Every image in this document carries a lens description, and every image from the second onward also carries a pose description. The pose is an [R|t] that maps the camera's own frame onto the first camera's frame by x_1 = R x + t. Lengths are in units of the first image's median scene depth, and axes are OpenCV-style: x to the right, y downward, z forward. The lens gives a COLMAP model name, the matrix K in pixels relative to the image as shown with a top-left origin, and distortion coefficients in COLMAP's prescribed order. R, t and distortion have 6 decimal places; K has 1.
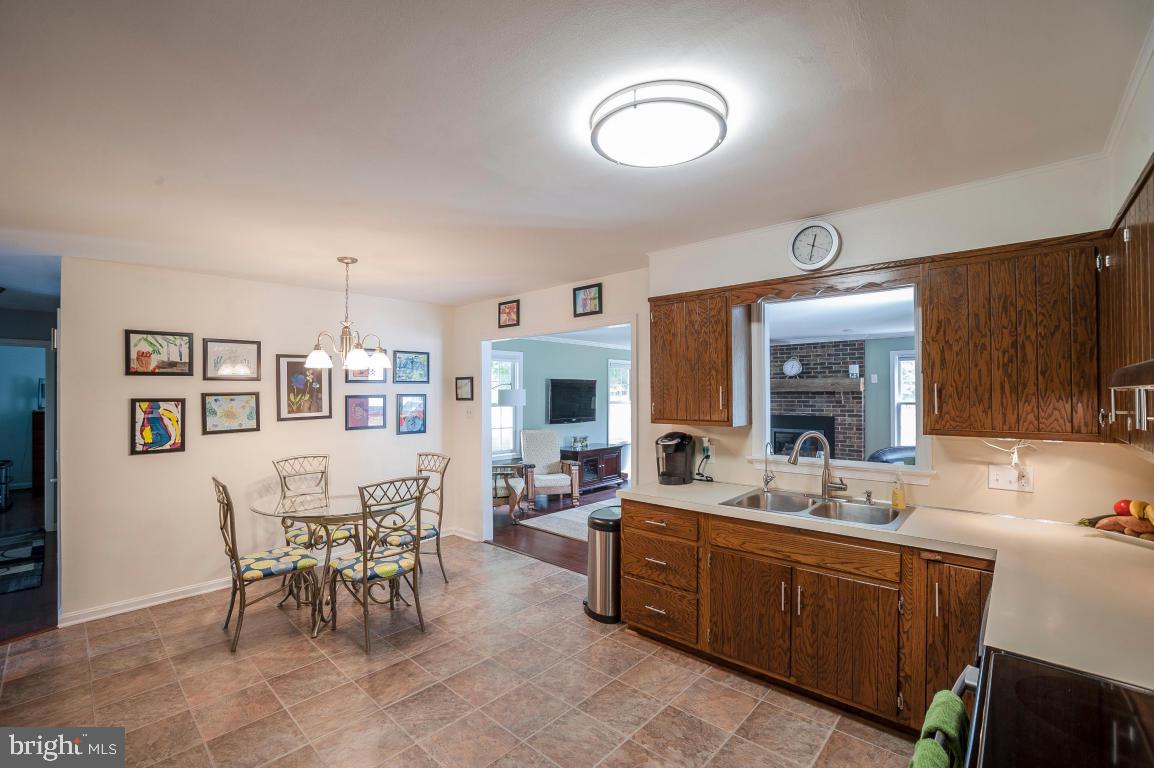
lens RADIAL K [[500.1, 0, 565.7], [0, 500.1, 387.6], [0, 0, 1]] dist [-0.074189, 0.022951]
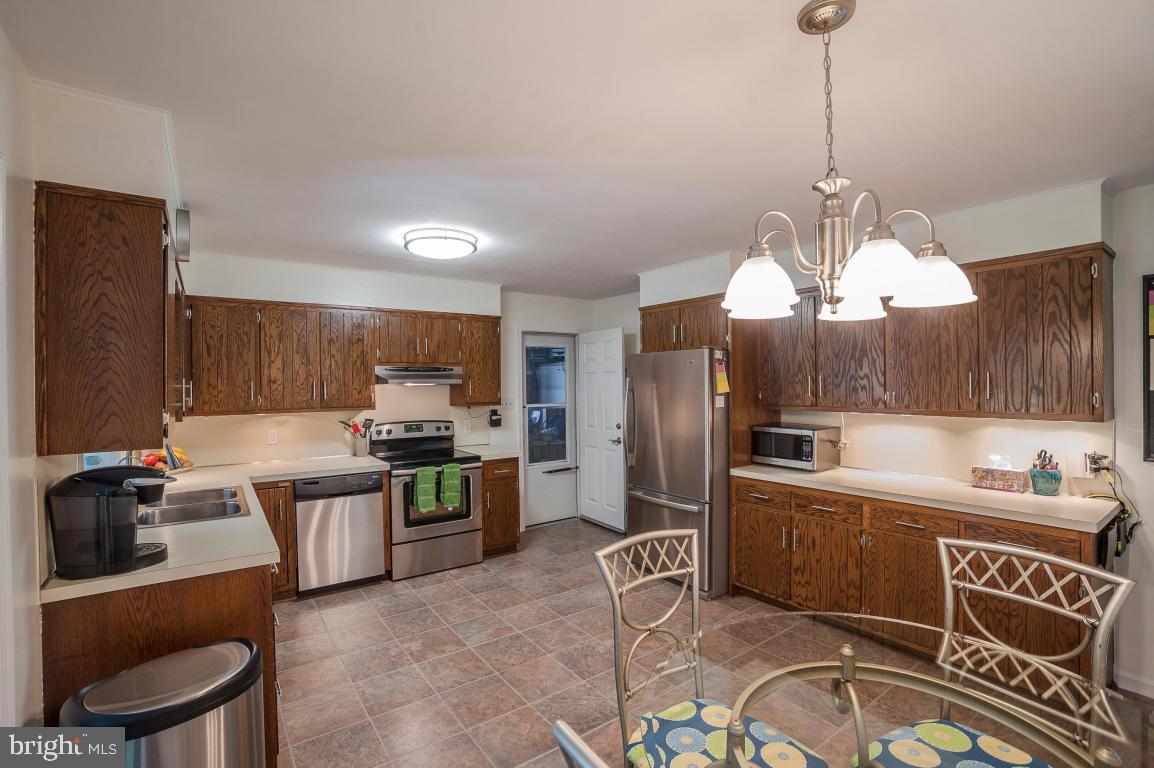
lens RADIAL K [[511.6, 0, 577.0], [0, 511.6, 384.0], [0, 0, 1]] dist [-0.000243, 0.000042]
pose [[-0.985089, 0.014341, 0.171446, -0.303515], [0.013063, 0.999878, -0.008584, 0.014006], [-0.171548, -0.006216, -0.985156, 1.314472]]
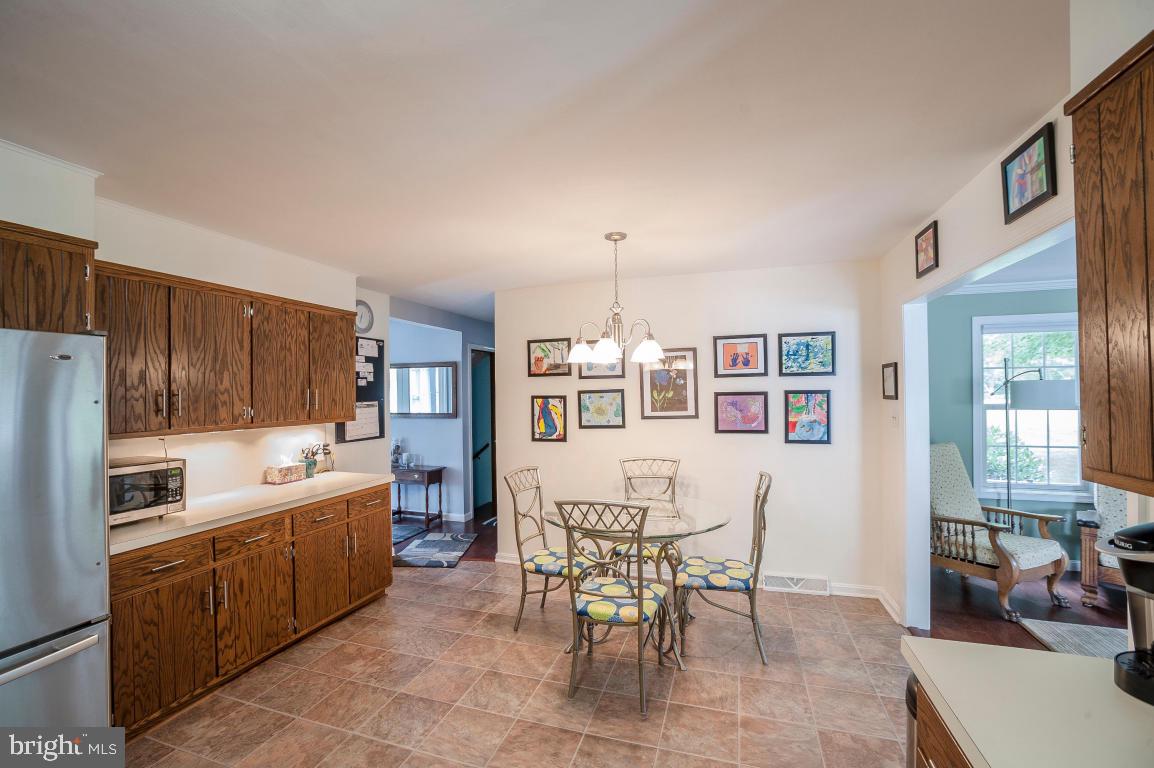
lens RADIAL K [[500.1, 0, 565.7], [0, 500.1, 387.6], [0, 0, 1]] dist [-0.074189, 0.022951]
pose [[0.411364, -0.007968, -0.911436, 0.290841], [0.017947, 0.999839, -0.000641, 0.004365], [0.911294, -0.016094, 0.411441, 0.520971]]
